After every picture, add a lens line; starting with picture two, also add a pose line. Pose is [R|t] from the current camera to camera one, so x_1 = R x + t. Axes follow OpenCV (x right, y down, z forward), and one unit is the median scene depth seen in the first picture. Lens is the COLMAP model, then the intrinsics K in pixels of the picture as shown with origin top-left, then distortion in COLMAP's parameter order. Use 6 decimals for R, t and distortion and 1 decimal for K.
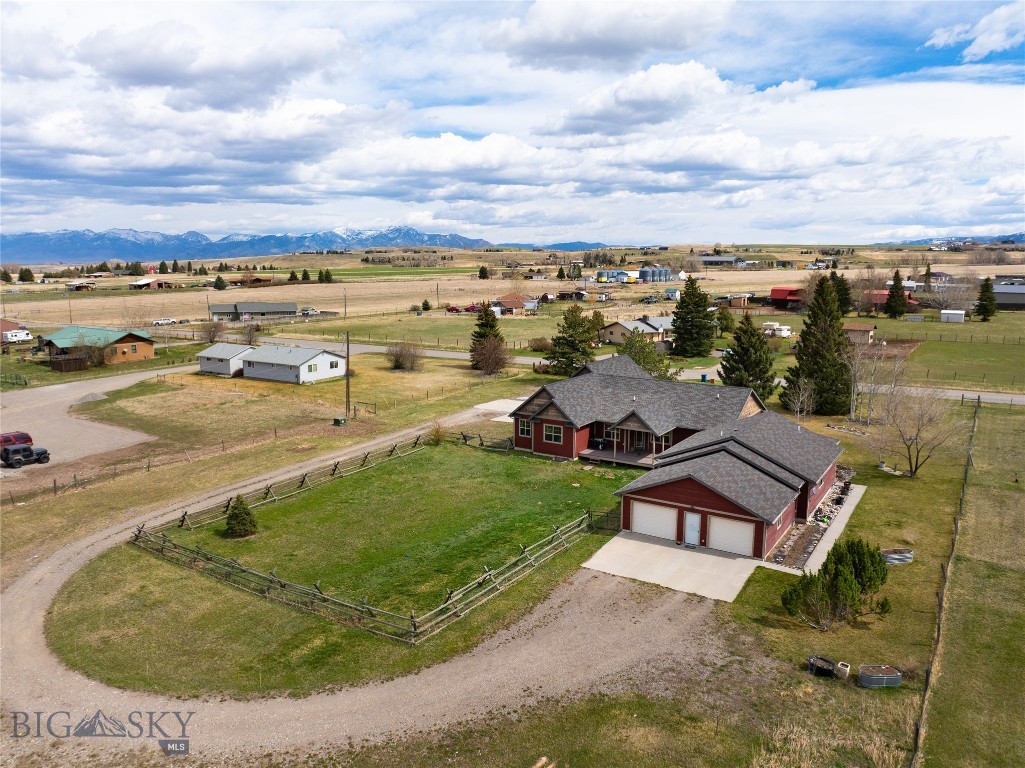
lens RADIAL K [[736.1, 0, 507.5], [0, 736.1, 357.7], [0, 0, 1]] dist [-0.034154, -0.002740]
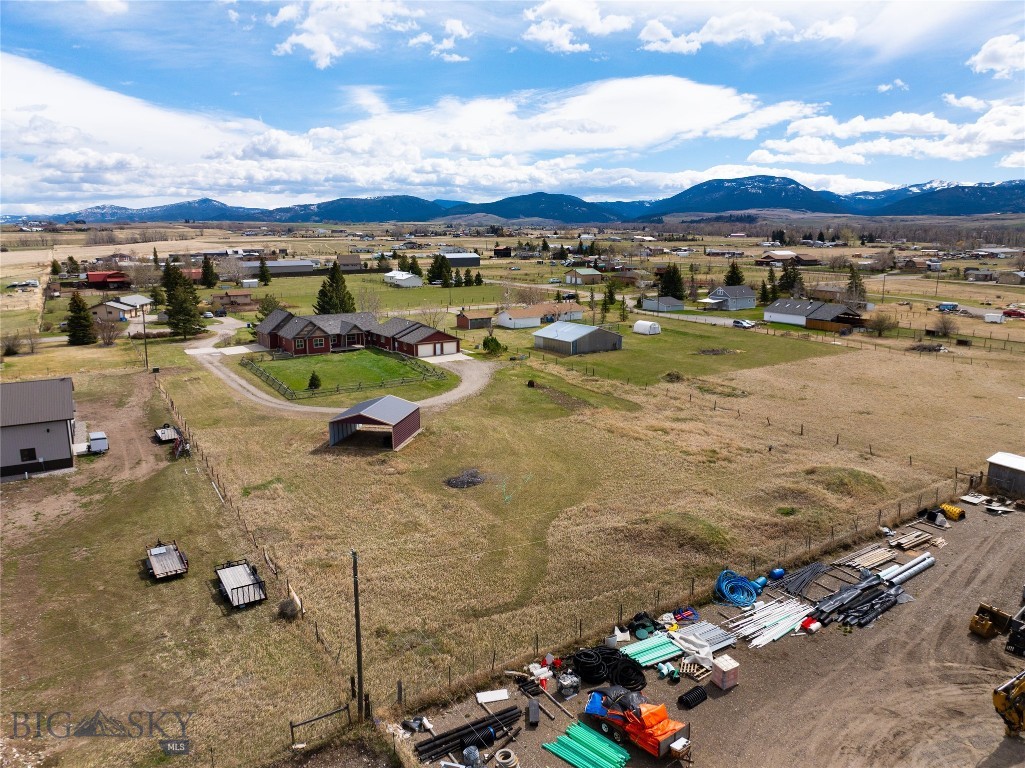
lens RADIAL K [[728.2, 0, 512.8], [0, 728.2, 361.4], [0, 0, 1]] dist [-0.035742, -0.001870]
pose [[0.409761, -0.157215, 0.898543, -0.949067], [0.125014, 0.985420, 0.115406, -0.006647], [-0.903586, 0.065042, 0.423441, -0.208368]]
